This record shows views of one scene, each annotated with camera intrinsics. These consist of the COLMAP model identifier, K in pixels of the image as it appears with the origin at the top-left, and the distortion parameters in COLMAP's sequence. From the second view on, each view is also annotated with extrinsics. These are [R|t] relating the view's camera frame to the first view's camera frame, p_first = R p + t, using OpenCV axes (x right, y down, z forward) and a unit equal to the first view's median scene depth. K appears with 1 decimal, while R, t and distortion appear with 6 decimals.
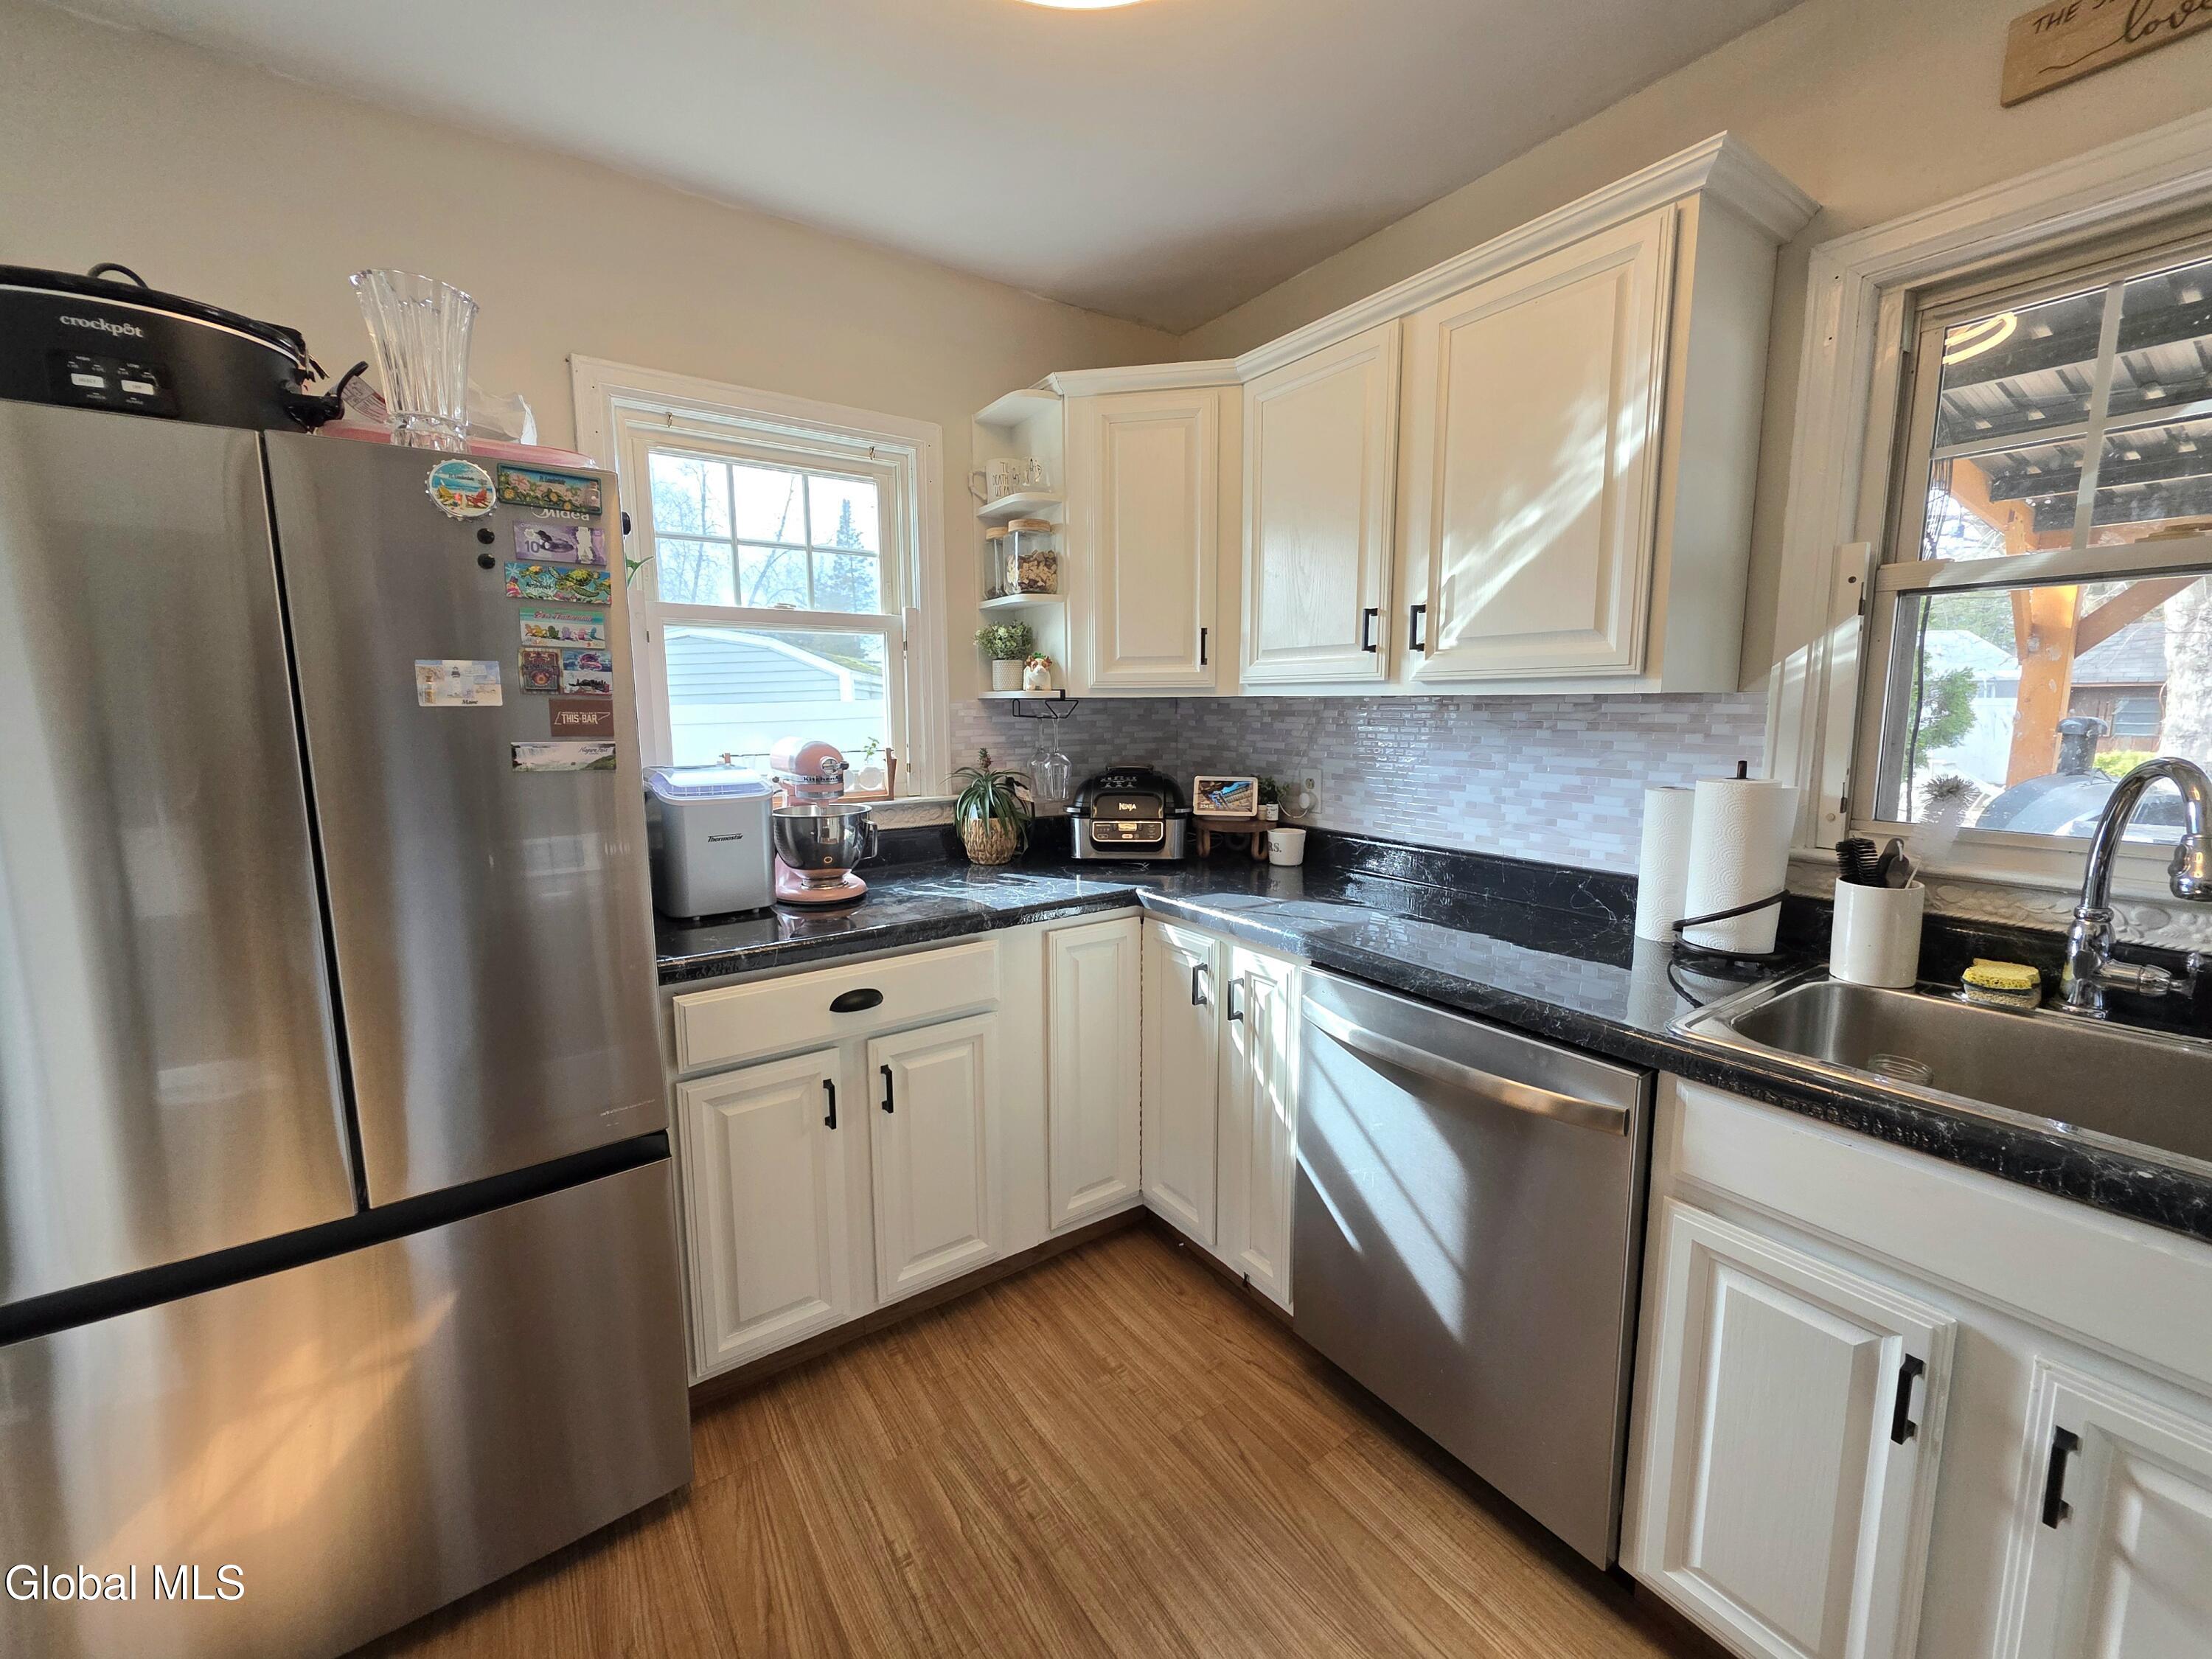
lens RADIAL K [[881.0, 0, 1099.9], [0, 881.0, 814.3], [0, 0, 1]] dist [0.001688, 0.000475]
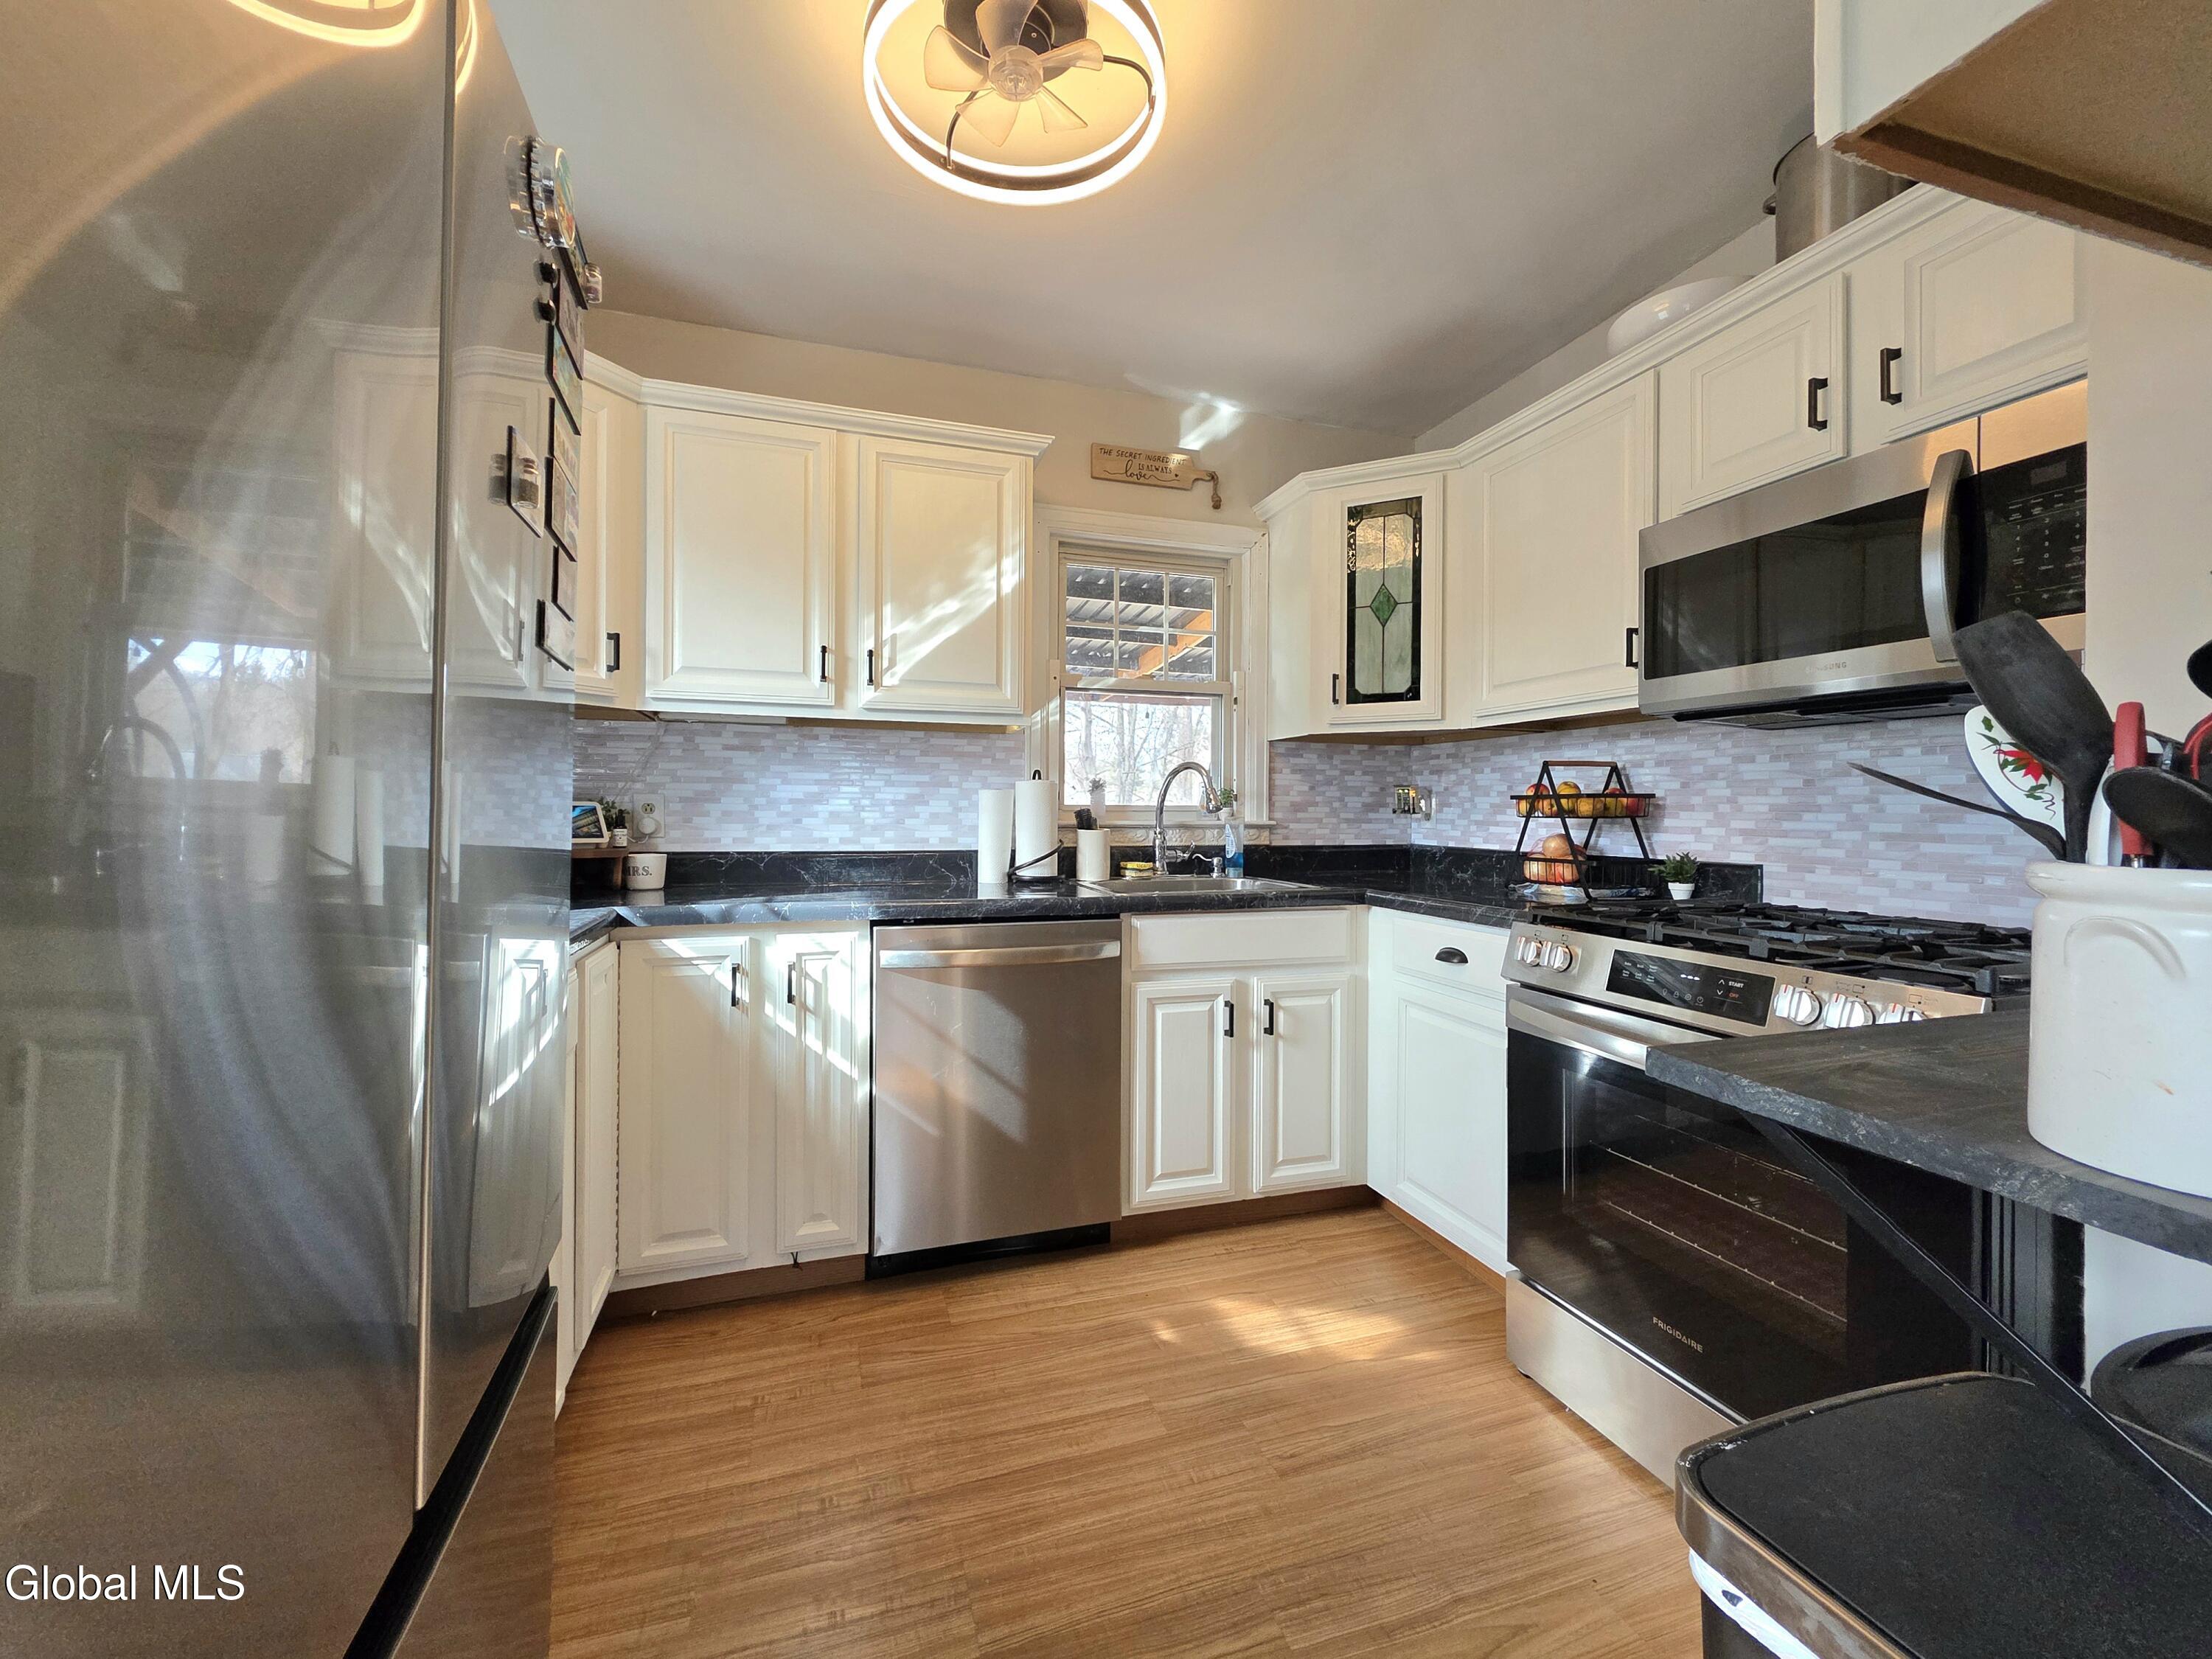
lens RADIAL K [[881.0, 0, 1101.8], [0, 881.0, 812.5], [0, 0, 1]] dist [0.001688, 0.000475]
pose [[0.286660, 0.006729, 0.958009, -0.830004], [0.112024, 0.992880, -0.040494, 0.098383], [-0.951460, 0.118928, 0.283865, 0.340554]]
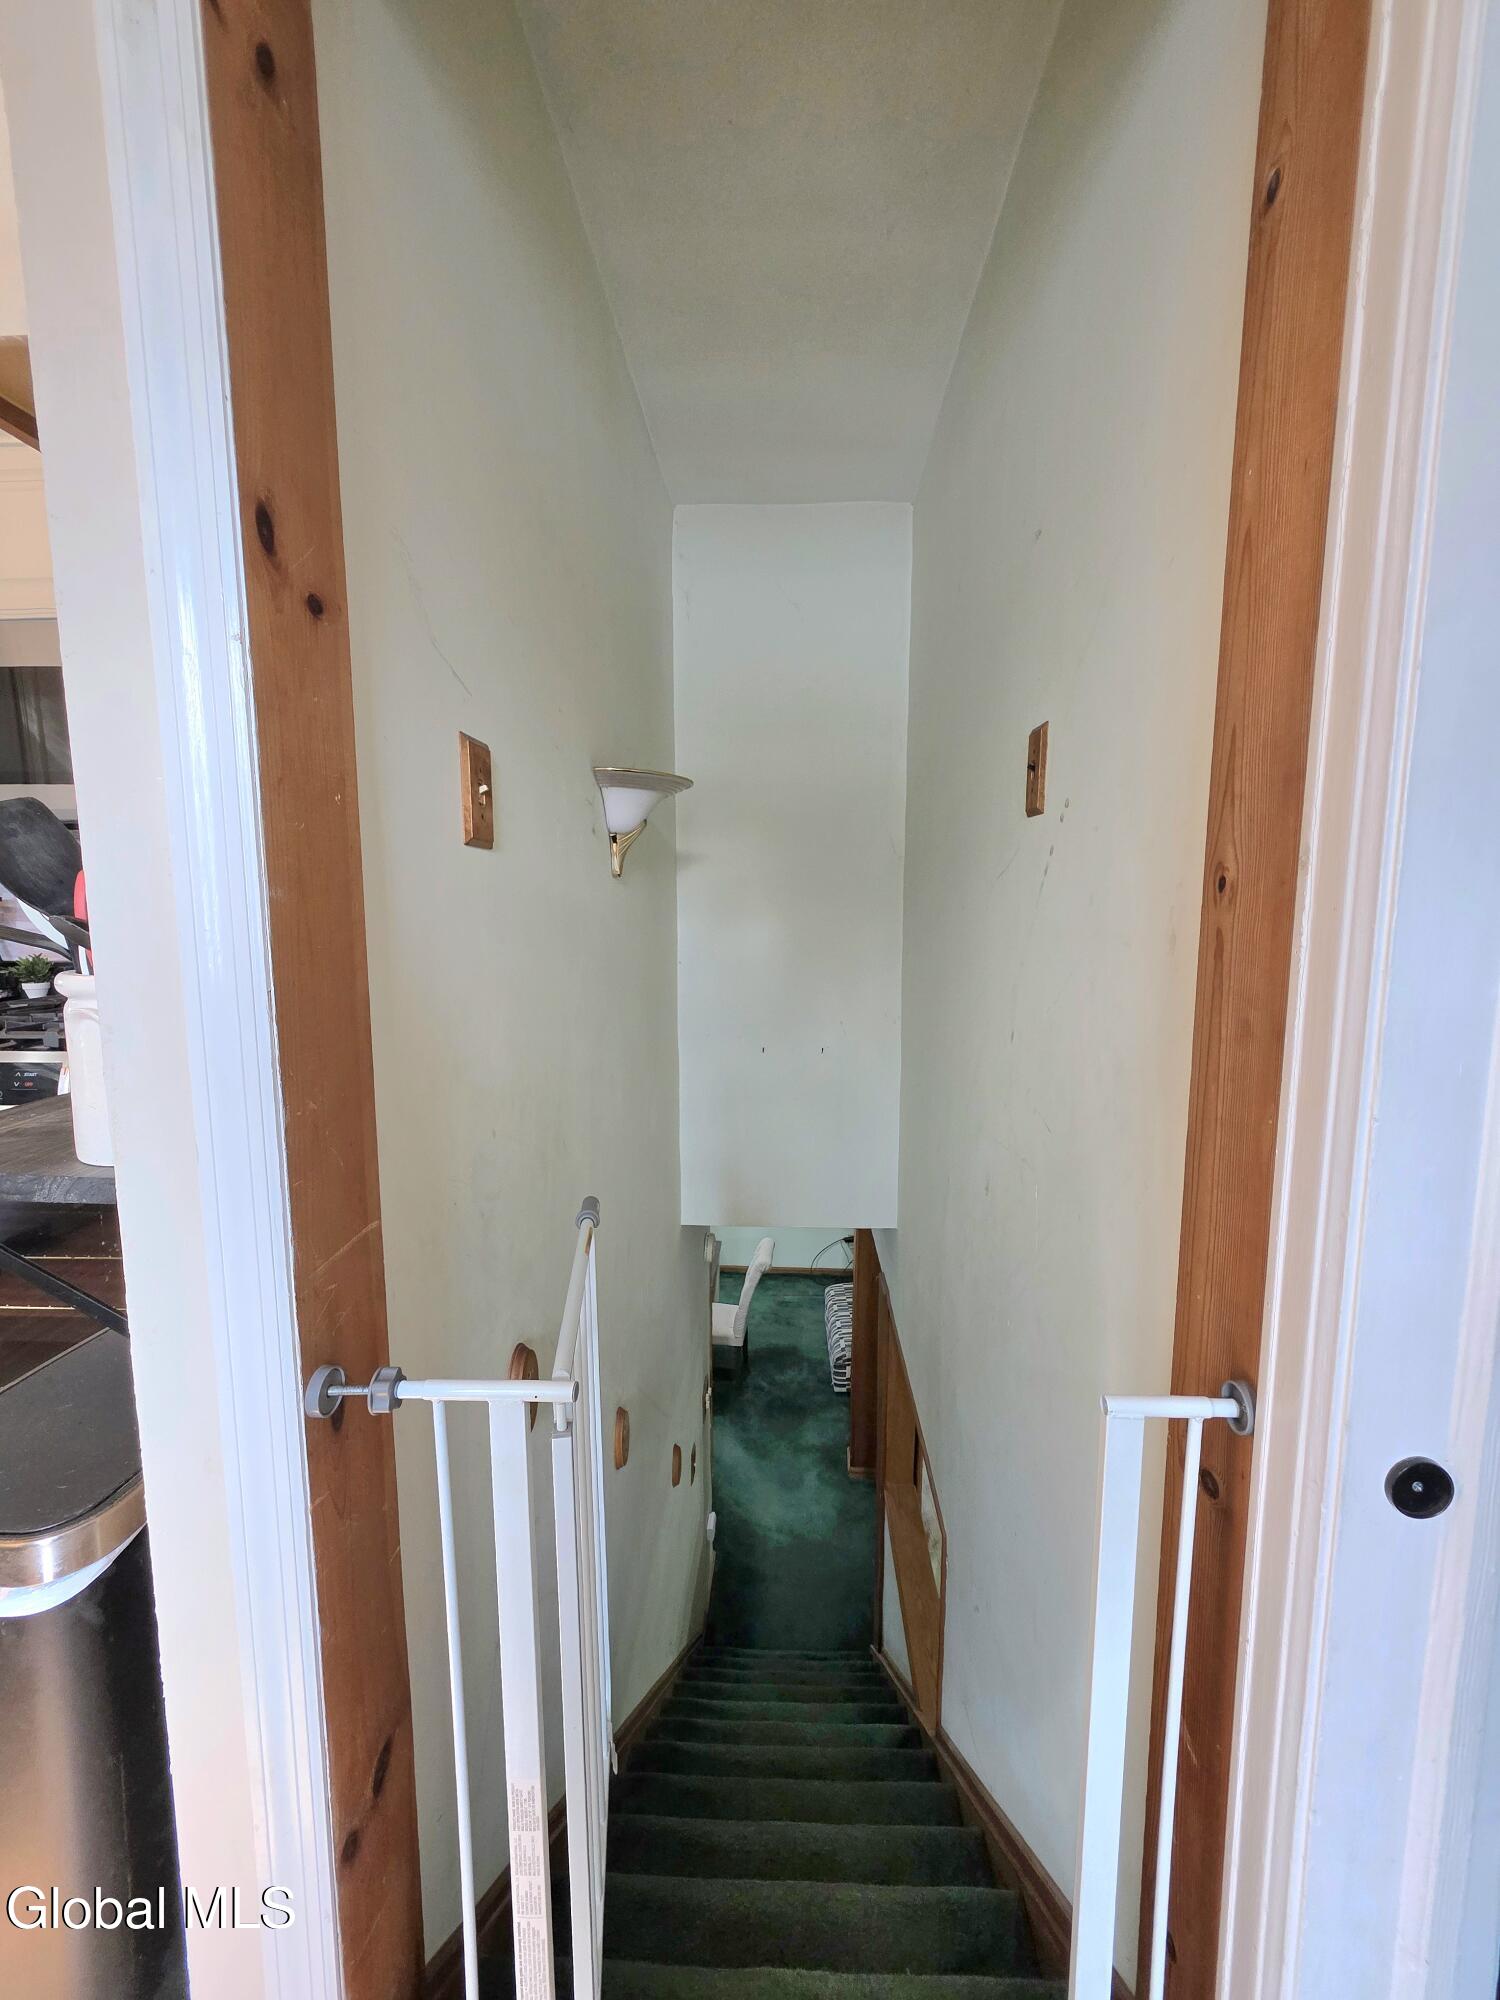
lens RADIAL K [[796.6, 0, 762.2], [0, 796.6, 997.4], [0, 0, 1]] dist [0.001688, 0.000475]
pose [[-0.802136, -0.065211, 0.593570, -0.993564], [0.075706, 0.974893, 0.209411, 0.092398], [-0.592323, 0.212913, -0.777059, 0.211302]]
